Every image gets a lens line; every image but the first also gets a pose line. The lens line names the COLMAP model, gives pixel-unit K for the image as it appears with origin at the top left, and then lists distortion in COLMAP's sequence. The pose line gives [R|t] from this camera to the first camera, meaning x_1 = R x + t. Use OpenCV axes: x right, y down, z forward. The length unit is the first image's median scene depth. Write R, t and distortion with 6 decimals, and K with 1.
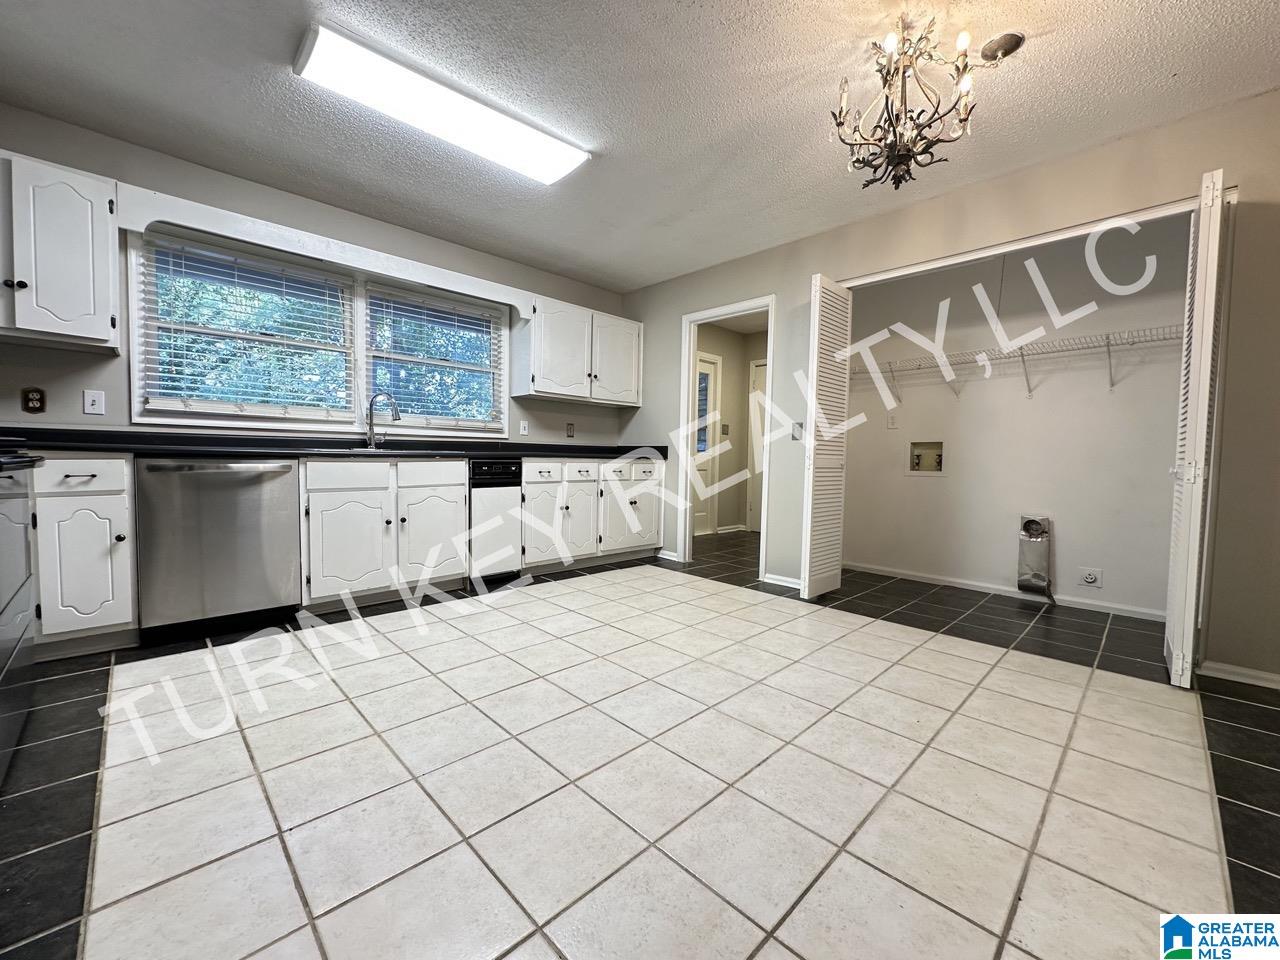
lens RADIAL K [[511.9, 0, 633.1], [0, 511.9, 482.4], [0, 0, 1]] dist [-0.003824, 0.000915]
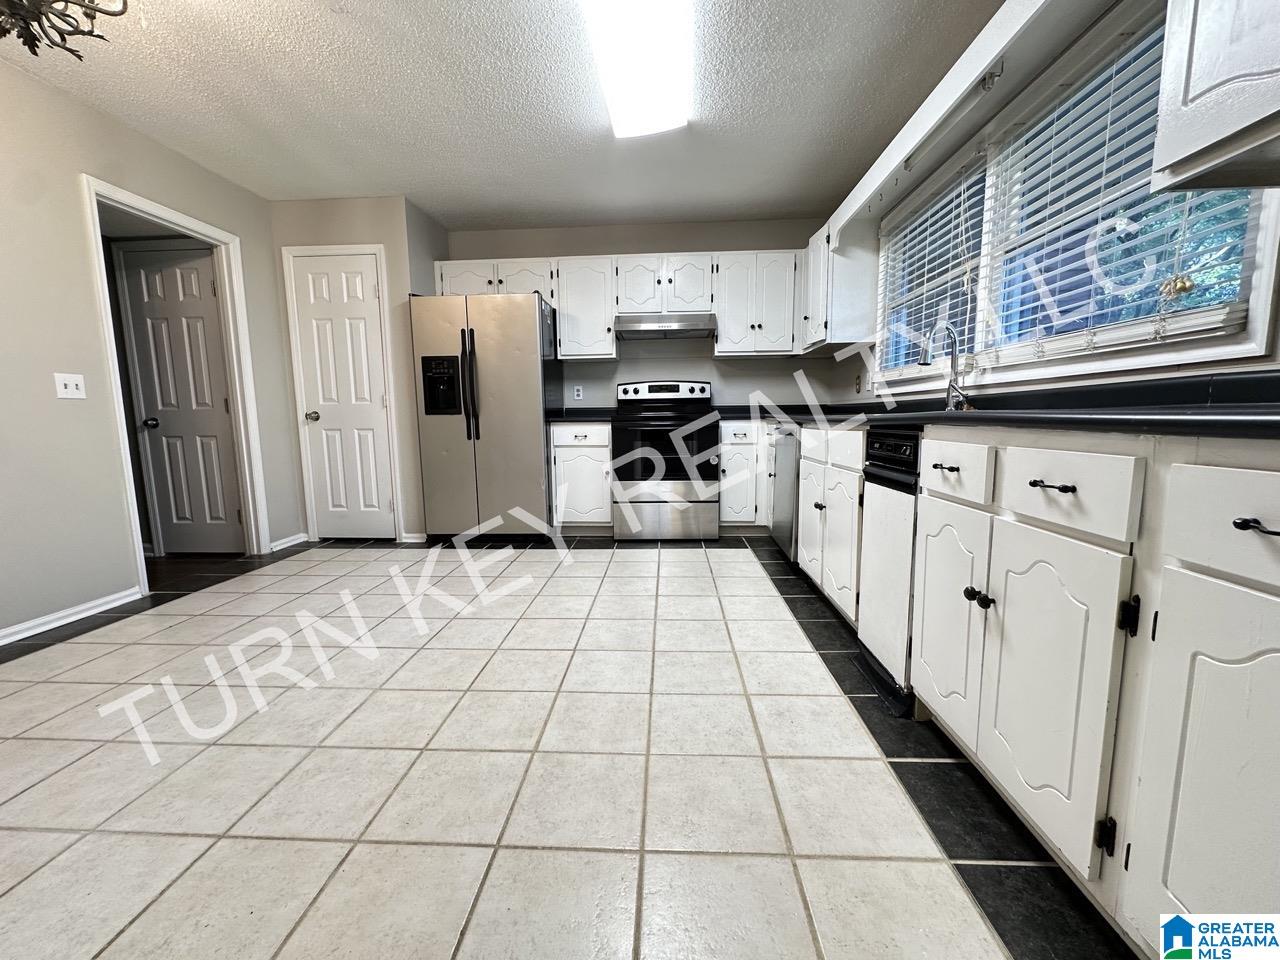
lens RADIAL K [[511.9, 0, 638.7], [0, 511.9, 481.5], [0, 0, 1]] dist [-0.003824, 0.000915]
pose [[-0.734013, 0.076535, -0.674809, 0.241134], [-0.036017, 0.987844, 0.151216, -0.063780], [0.678180, 0.135299, -0.722334, 1.279043]]
